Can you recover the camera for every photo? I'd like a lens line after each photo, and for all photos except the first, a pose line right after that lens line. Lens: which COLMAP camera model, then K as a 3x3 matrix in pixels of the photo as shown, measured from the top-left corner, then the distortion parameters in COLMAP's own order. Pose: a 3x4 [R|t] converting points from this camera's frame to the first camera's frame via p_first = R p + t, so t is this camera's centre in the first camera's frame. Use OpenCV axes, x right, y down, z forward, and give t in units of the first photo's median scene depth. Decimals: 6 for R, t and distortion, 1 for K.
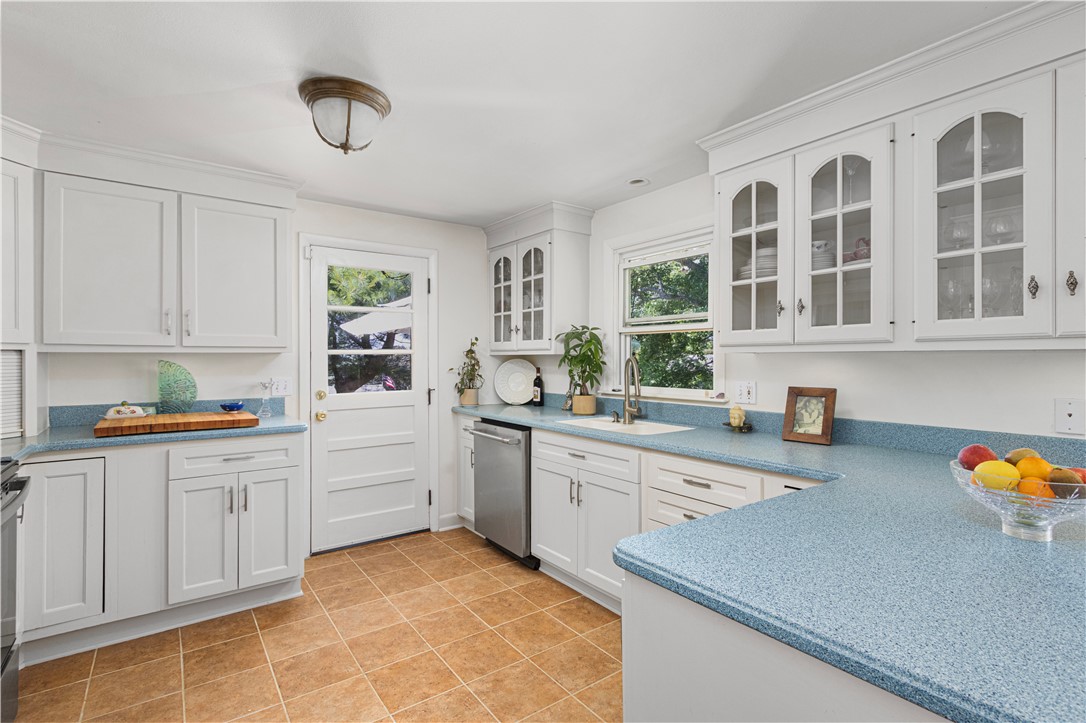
lens RADIAL K [[499.3, 0, 536.2], [0, 499.3, 359.7], [0, 0, 1]] dist [-0.001401, -0.000858]
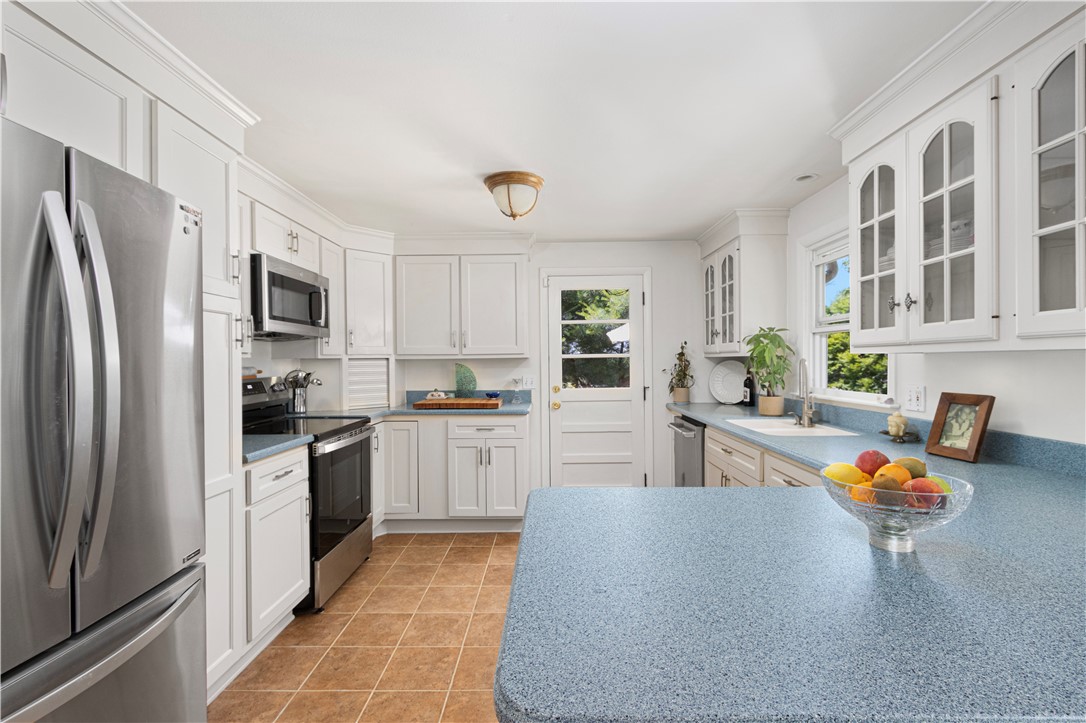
lens RADIAL K [[499.3, 0, 546.5], [0, 499.3, 362.1], [0, 0, 1]] dist [-0.001401, -0.000858]
pose [[0.802655, -0.004722, -0.596425, 0.446359], [0.006841, 0.999976, 0.001289, -0.003215], [0.596405, -0.005115, 0.802668, -0.088872]]
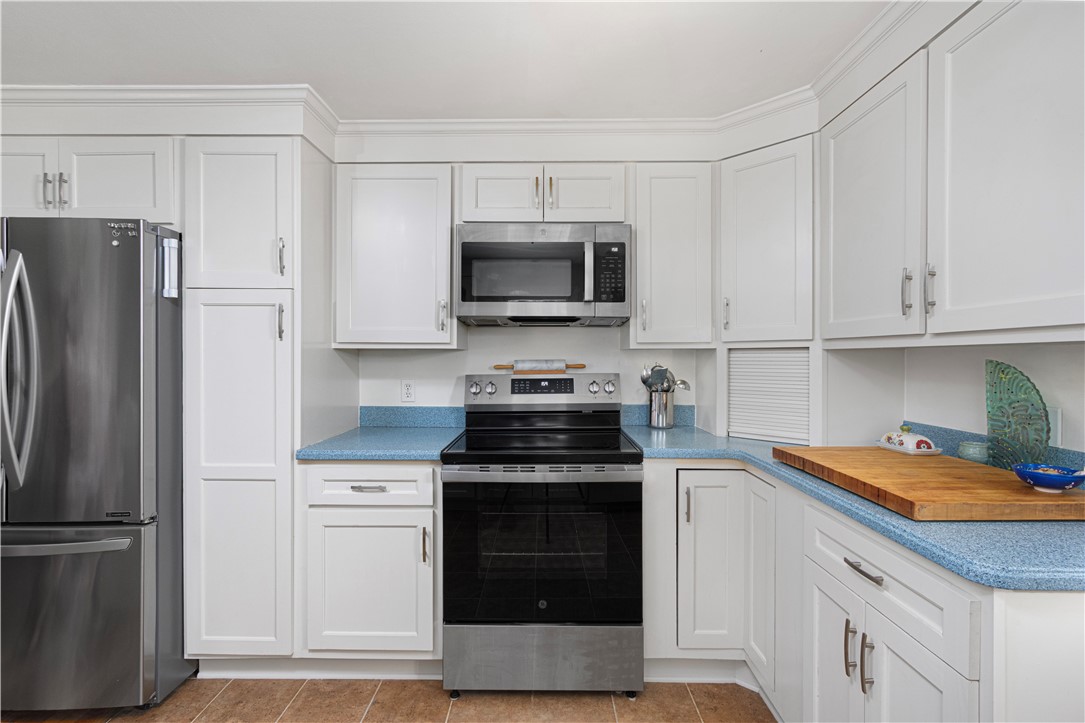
lens RADIAL K [[498.8, 0, 541.3], [0, 498.8, 360.4], [0, 0, 1]] dist [-0.001401, -0.000858]
pose [[-0.598431, 0.005033, -0.801159, -0.045267], [-0.002799, 0.999961, 0.008373, -0.001713], [0.801169, 0.007253, -0.598394, 1.048253]]
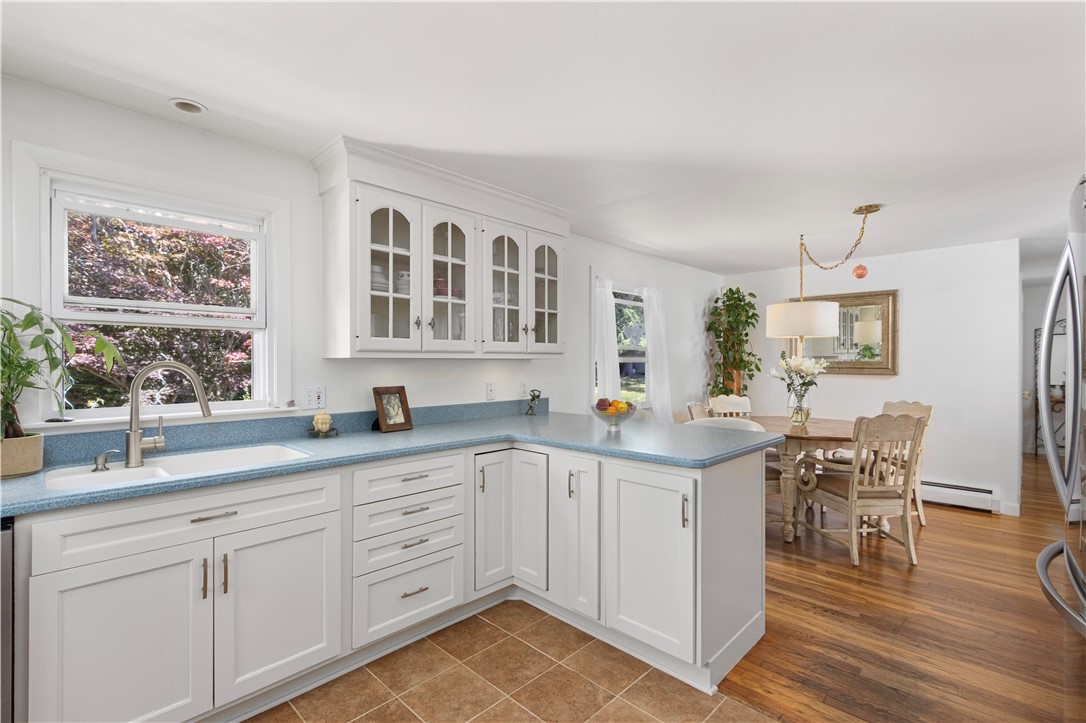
lens RADIAL K [[499.3, 0, 536.0], [0, 499.3, 361.7], [0, 0, 1]] dist [-0.001401, -0.000858]
pose [[-0.153241, 0.008350, 0.988154, -0.663335], [0.005368, 0.999957, -0.007617, 0.005087], [-0.988174, 0.004137, -0.153279, 0.764165]]
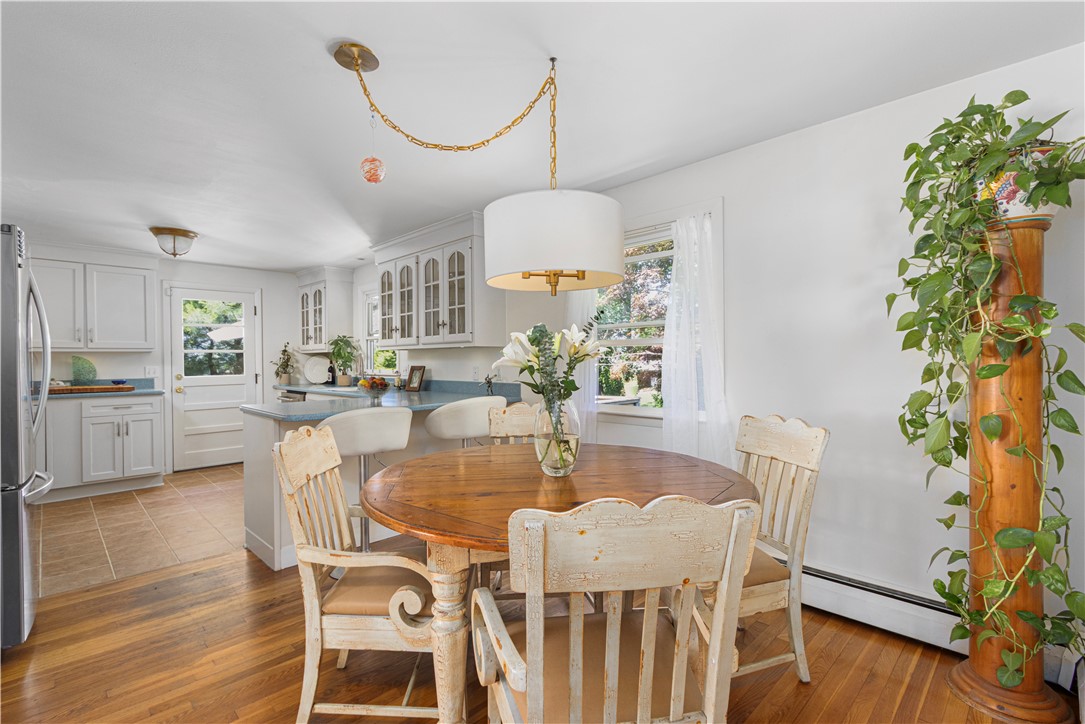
lens RADIAL K [[498.8, 0, 539.6], [0, 498.8, 363.3], [0, 0, 1]] dist [-0.001401, -0.000858]
pose [[0.989078, -0.008192, 0.147162, 0.692168], [0.007293, 0.999951, 0.006648, 0.030383], [-0.147209, -0.005502, 0.989090, -1.102015]]
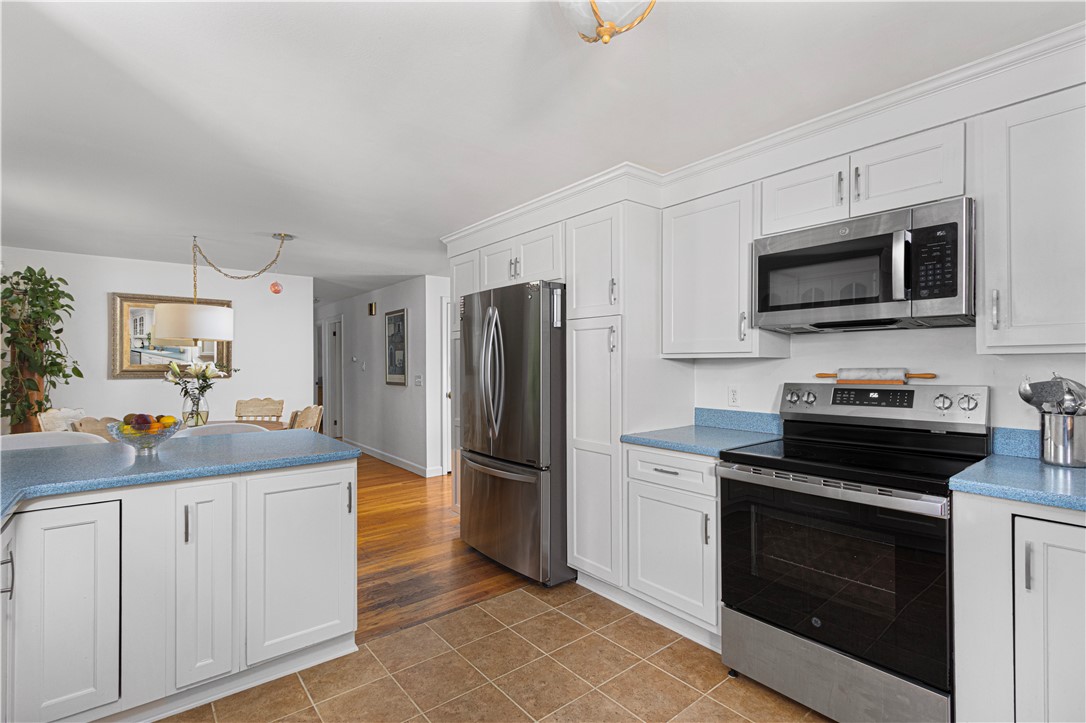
lens RADIAL K [[499.3, 0, 537.1], [0, 499.3, 365.3], [0, 0, 1]] dist [-0.001401, -0.000858]
pose [[-0.999024, 0.003948, -0.043991, -0.214688], [0.003684, 0.999975, 0.006076, -0.006854], [0.044014, 0.005908, -0.999013, 1.313579]]
